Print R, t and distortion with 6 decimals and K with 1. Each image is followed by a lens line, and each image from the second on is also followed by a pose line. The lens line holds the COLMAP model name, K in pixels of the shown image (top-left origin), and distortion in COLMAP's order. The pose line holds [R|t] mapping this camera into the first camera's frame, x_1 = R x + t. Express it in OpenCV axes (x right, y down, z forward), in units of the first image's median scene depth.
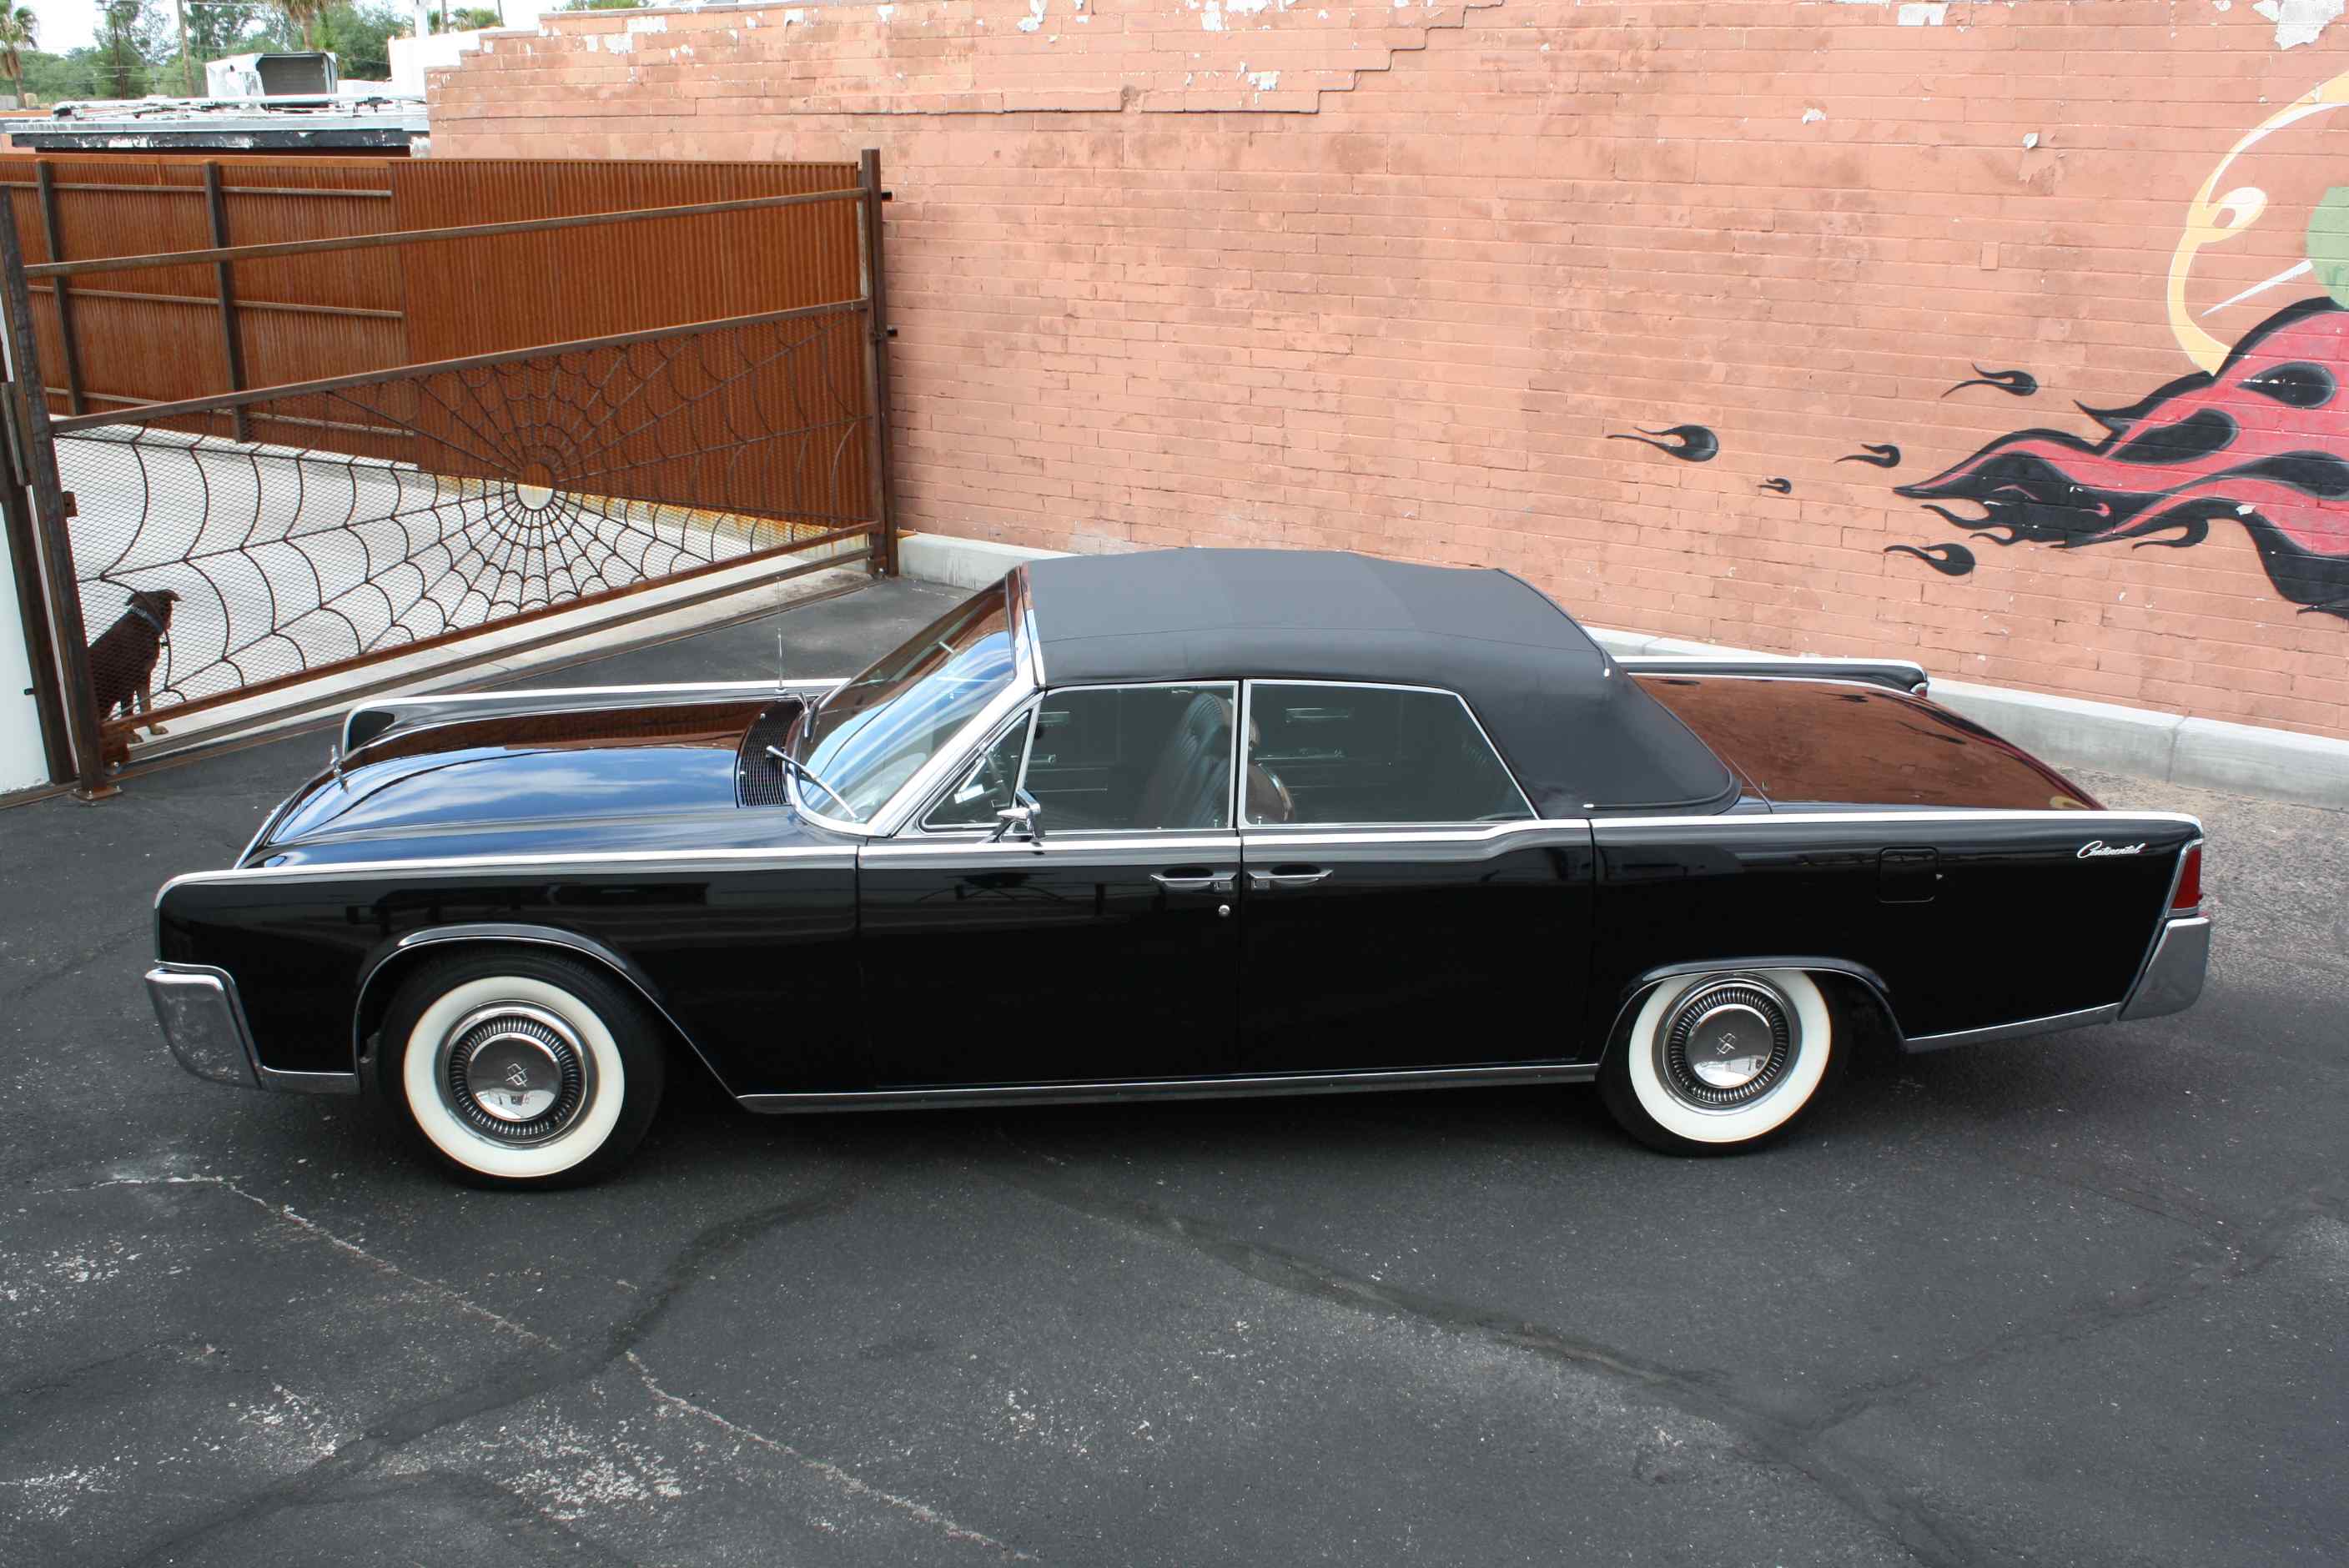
lens RADIAL K [[2214.3, 0, 1192.0], [0, 2214.3, 801.1], [0, 0, 1]] dist [-0.157147, 0.155449]
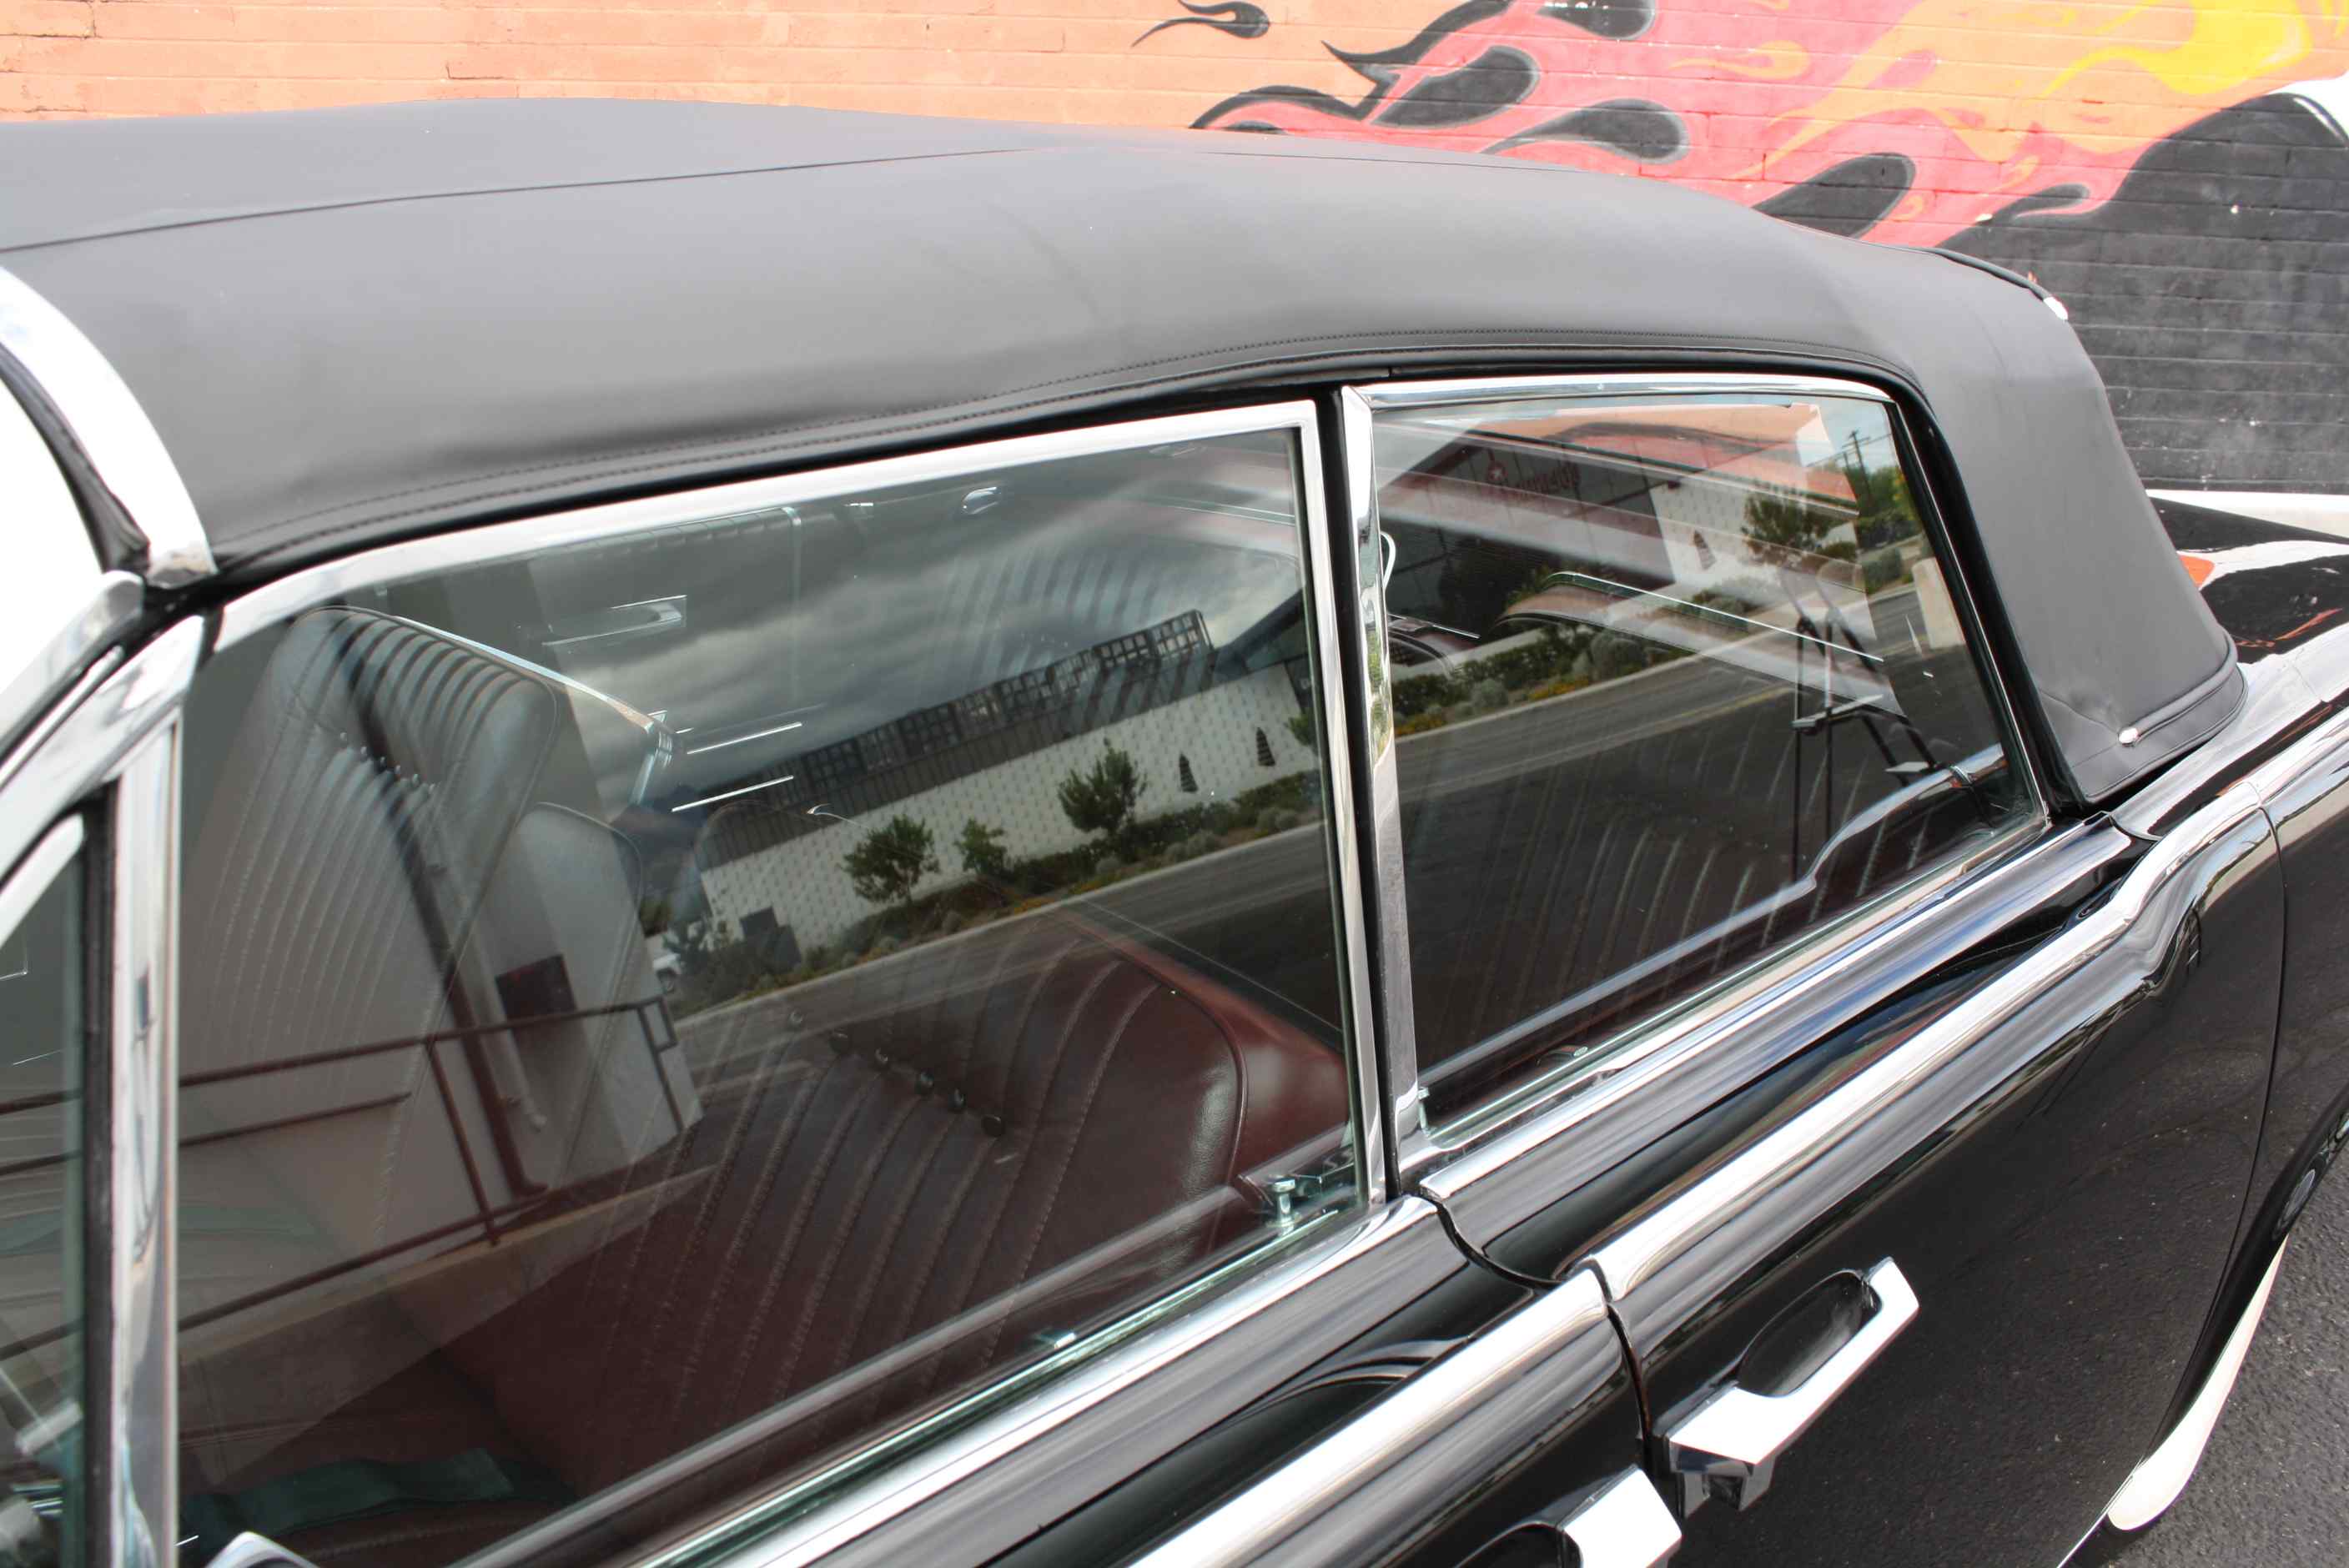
lens RADIAL K [[1985.4, 0, 1187.9], [0, 1985.4, 788.0], [0, 0, 1]] dist [-0.166286, 0.143457]
pose [[0.770608, -0.196895, 0.606132, -0.047722], [0.162129, 0.980355, 0.112334, -0.023077], [-0.616342, 0.011706, 0.787392, 0.468702]]
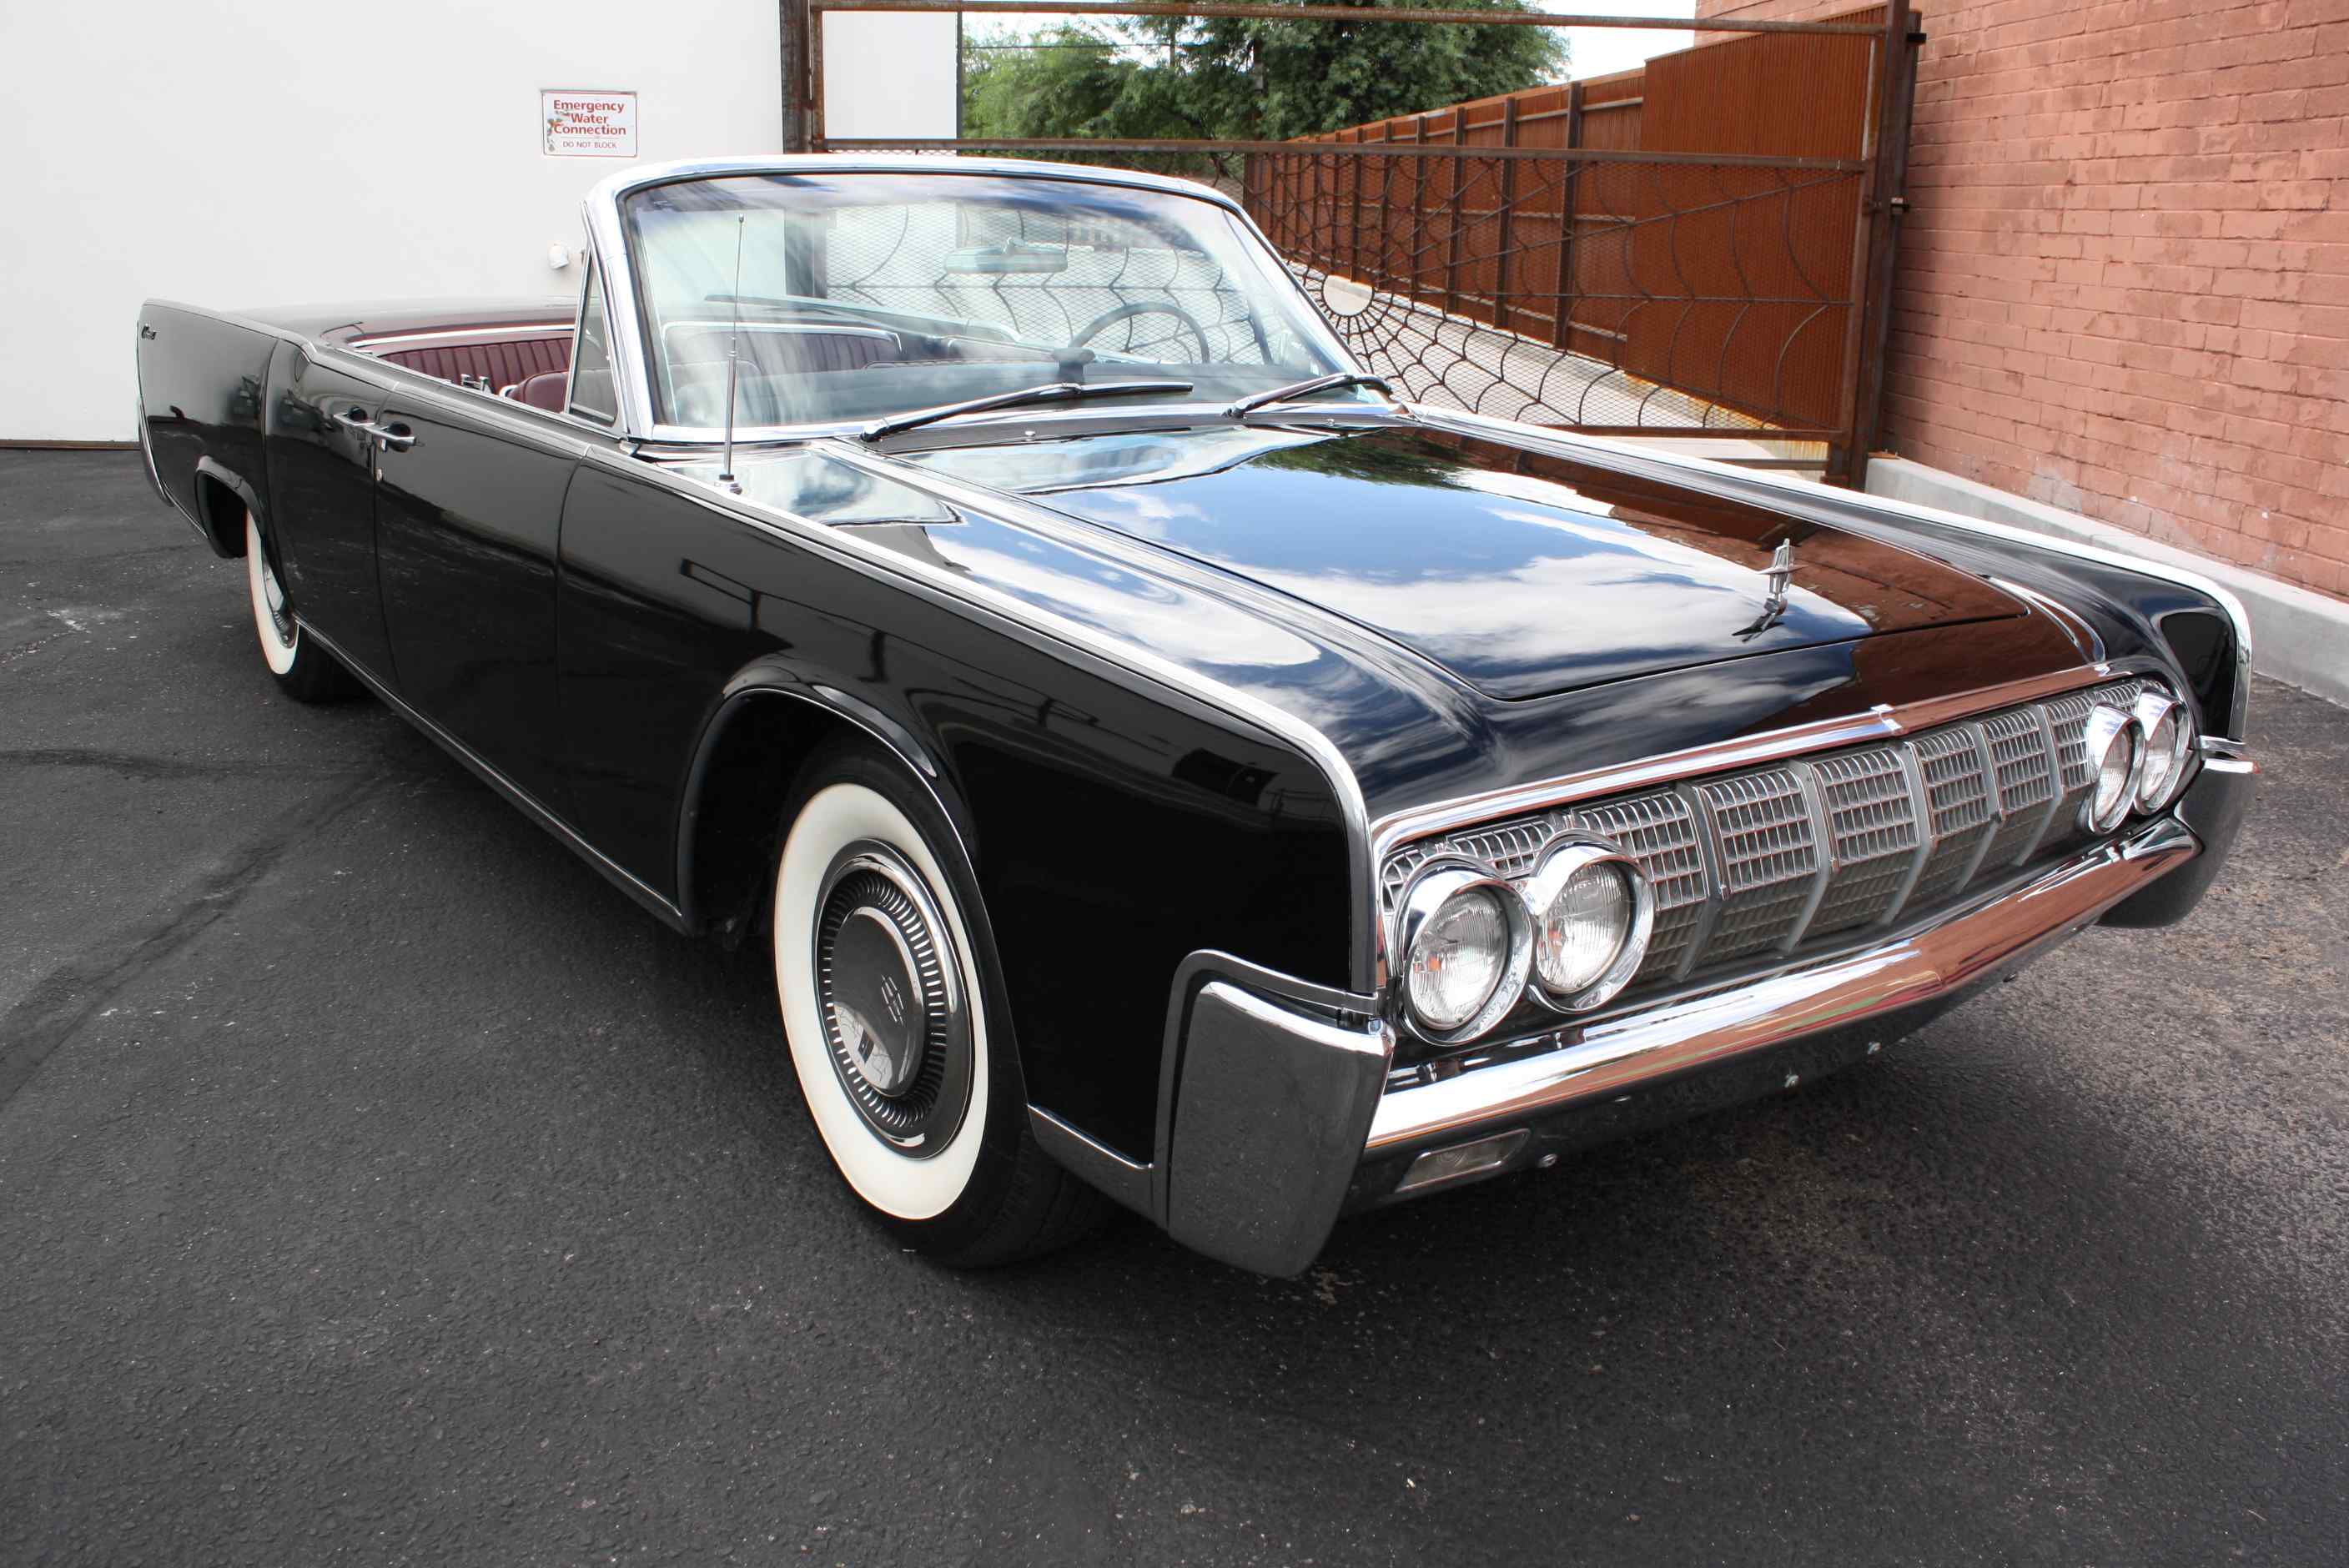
lens RADIAL K [[1986.9, 0, 1186.1], [0, 1986.9, 784.0], [0, 0, 1]] dist [-0.170443, 0.151768]
pose [[0.604884, 0.243473, -0.758180, 0.356991], [-0.274745, 0.957457, 0.088272, 0.004316], [0.747416, 0.154912, 0.646043, 0.432783]]
